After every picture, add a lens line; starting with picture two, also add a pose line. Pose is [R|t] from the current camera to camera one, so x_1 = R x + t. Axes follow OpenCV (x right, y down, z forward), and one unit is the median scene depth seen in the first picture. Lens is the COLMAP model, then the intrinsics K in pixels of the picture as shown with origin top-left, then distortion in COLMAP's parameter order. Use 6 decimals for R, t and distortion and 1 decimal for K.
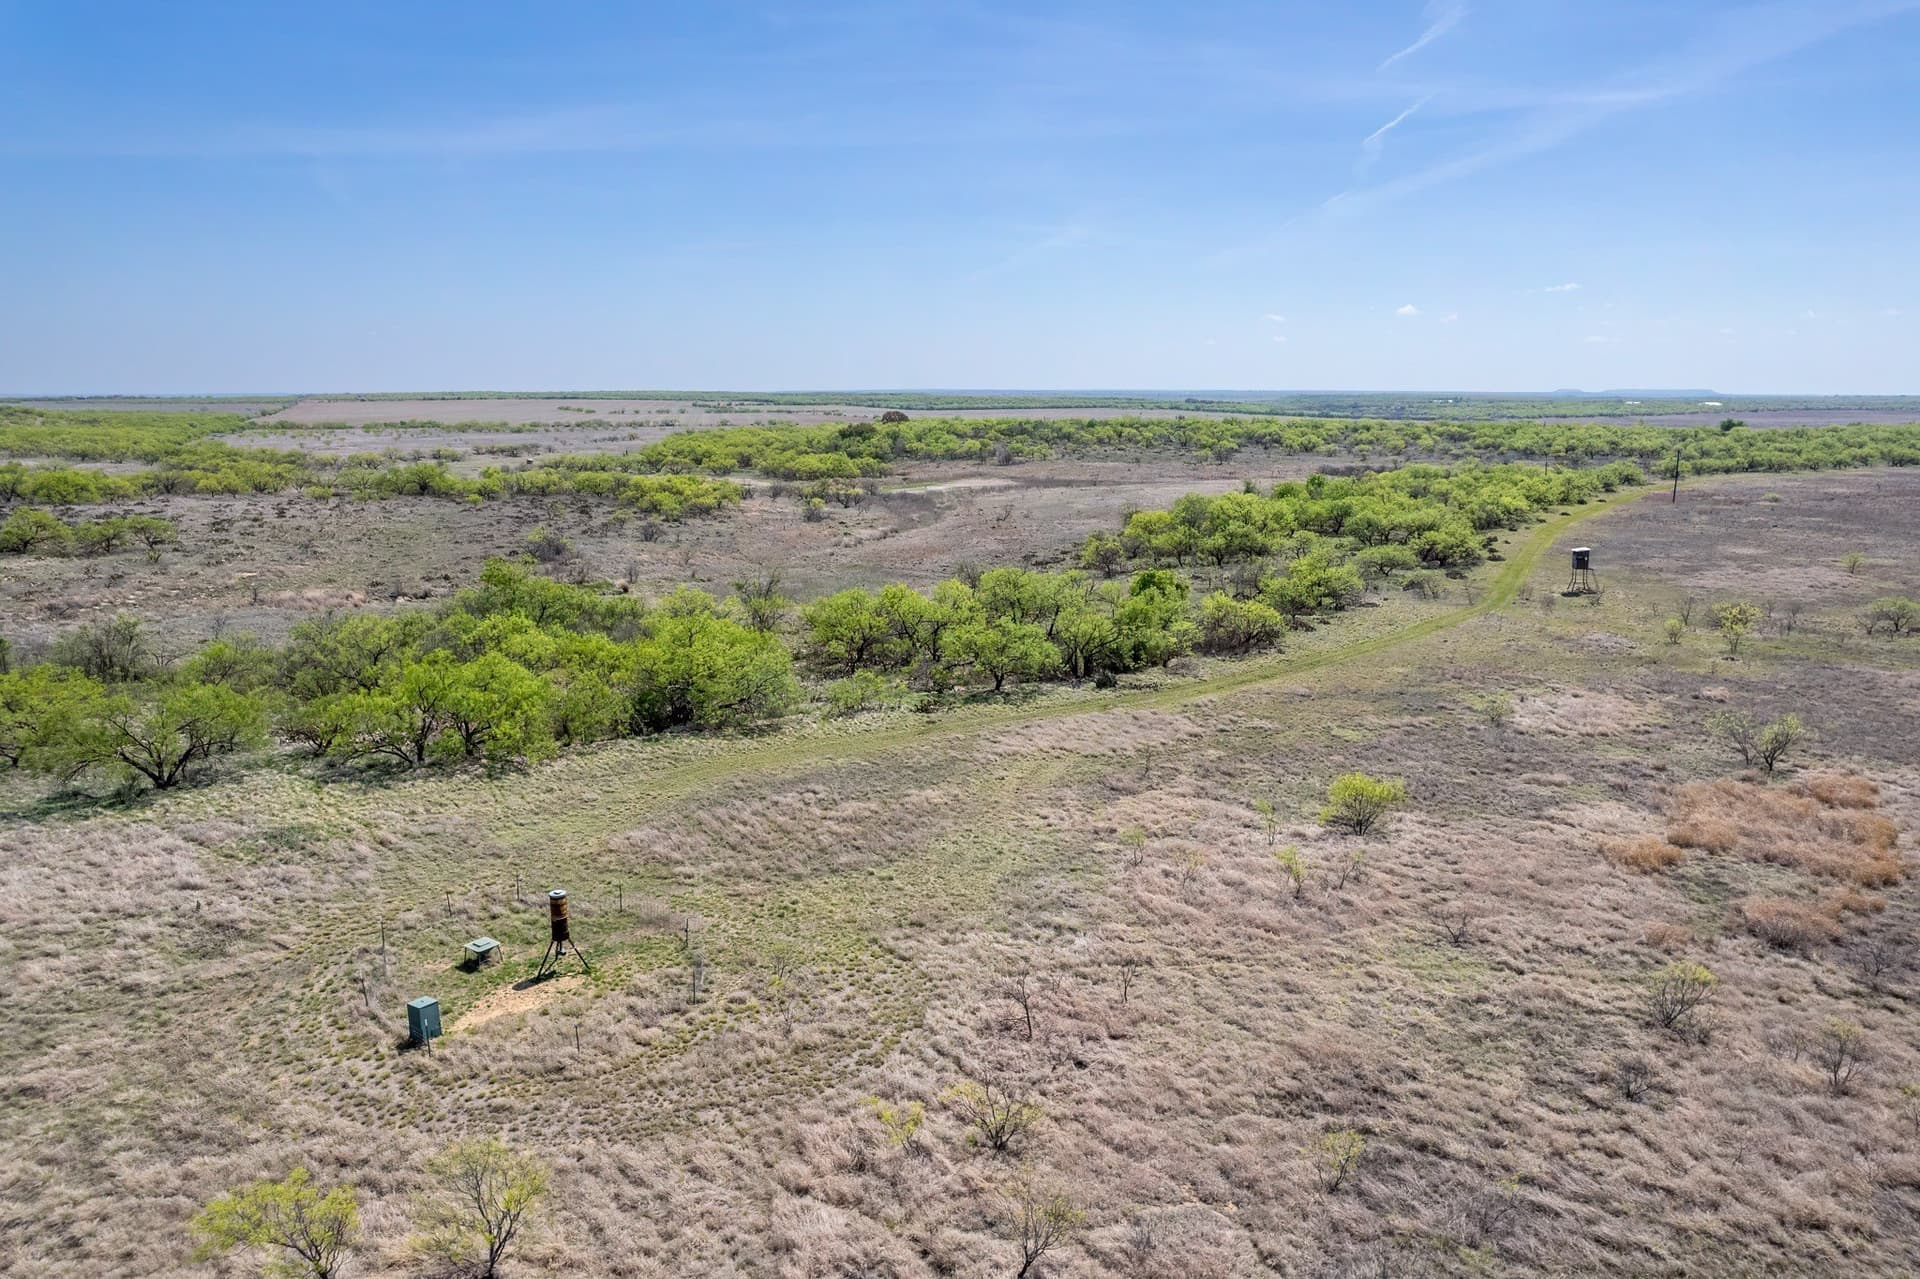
lens RADIAL K [[1185.5, 0, 960.0], [0, 1185.5, 639.5], [0, 0, 1]] dist [-0.064932, 0.055507]
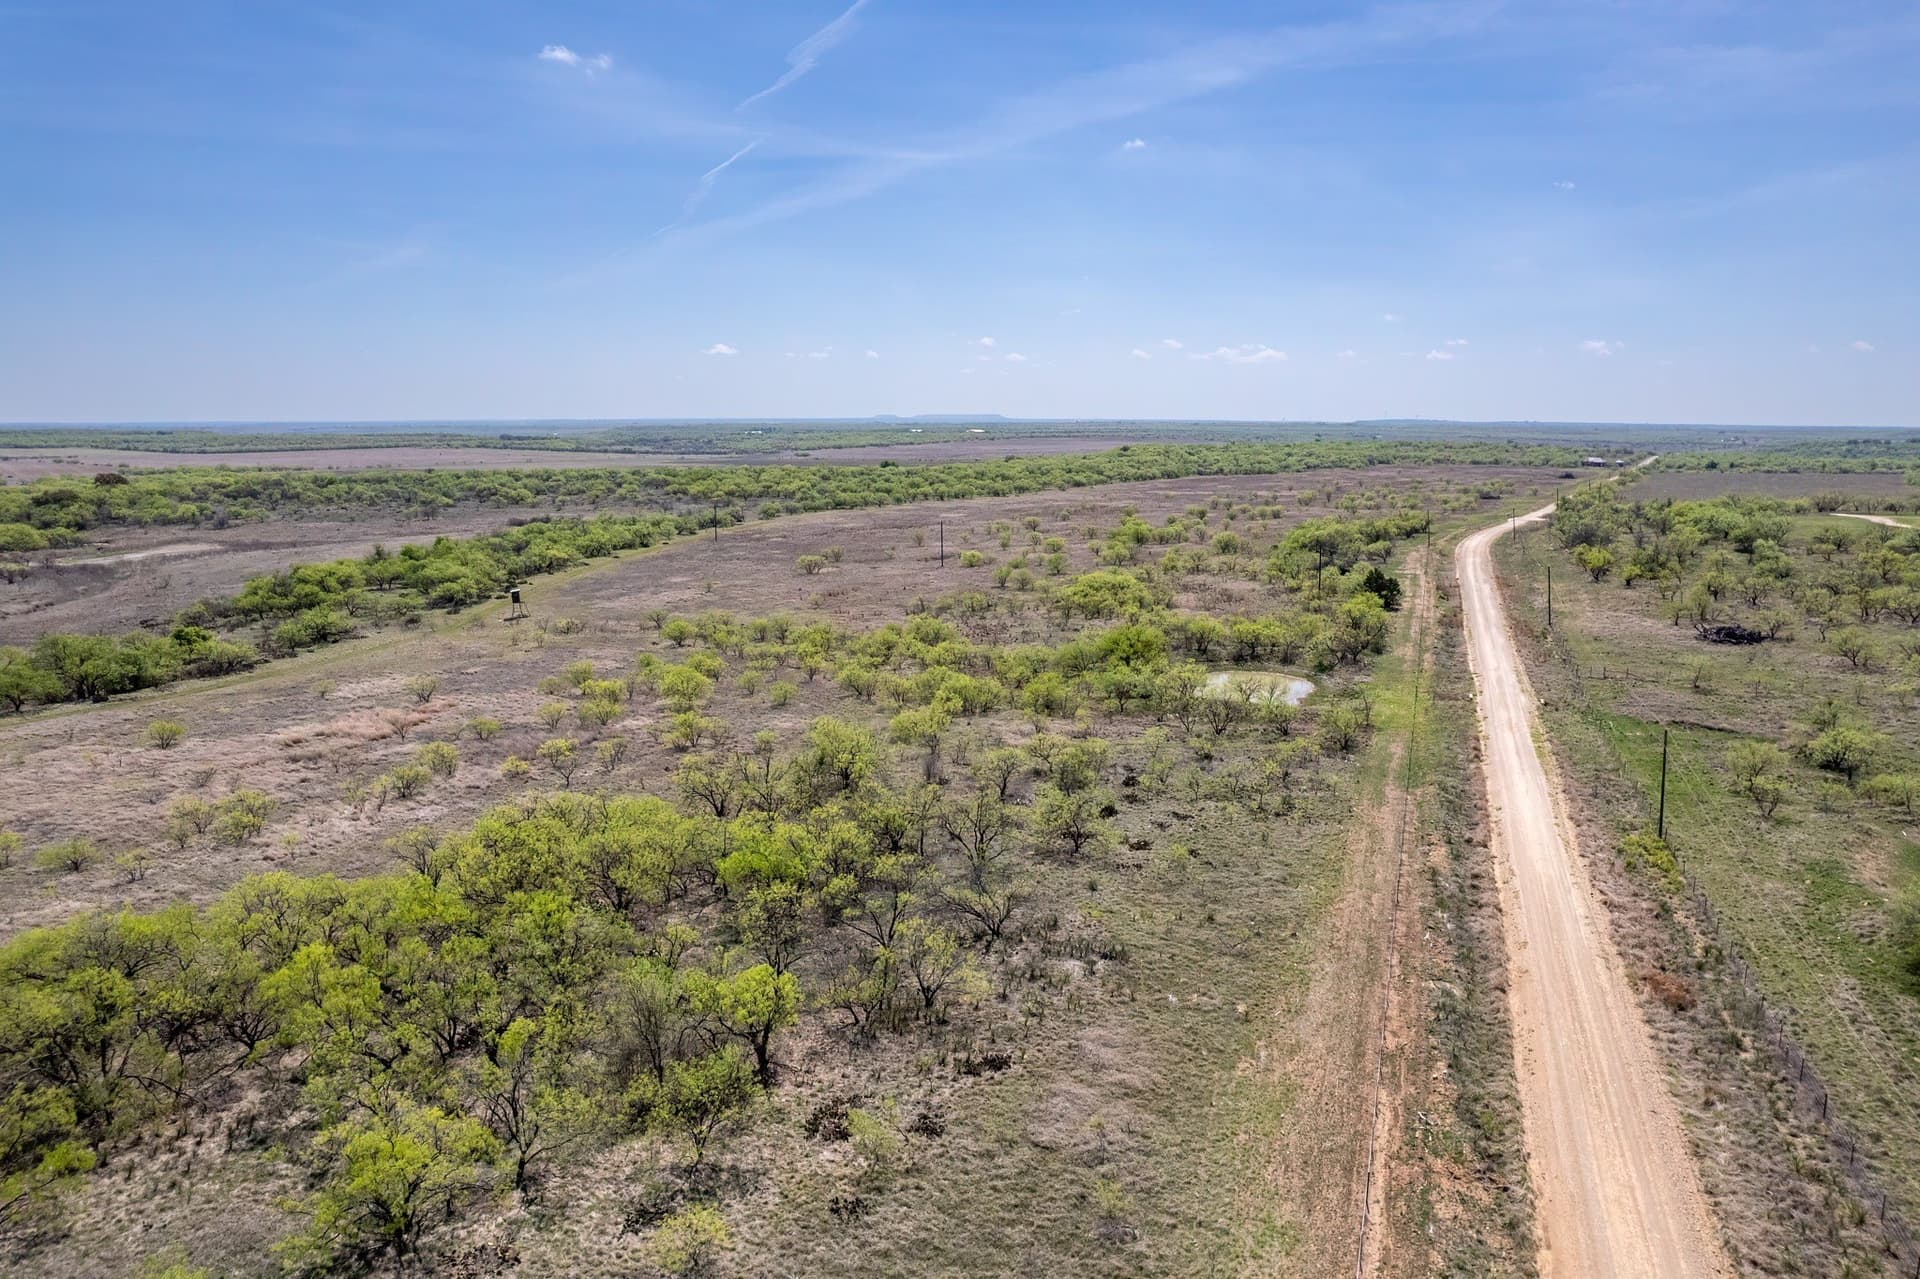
lens RADIAL K [[1185.5, 0, 960.0], [0, 1185.5, 639.5], [0, 0, 1]] dist [-0.064932, 0.055507]
pose [[0.865274, -0.088516, 0.493422, 0.097860], [0.098922, 0.995082, 0.005038, 0.016804], [-0.491442, 0.044451, 0.869775, -0.280928]]
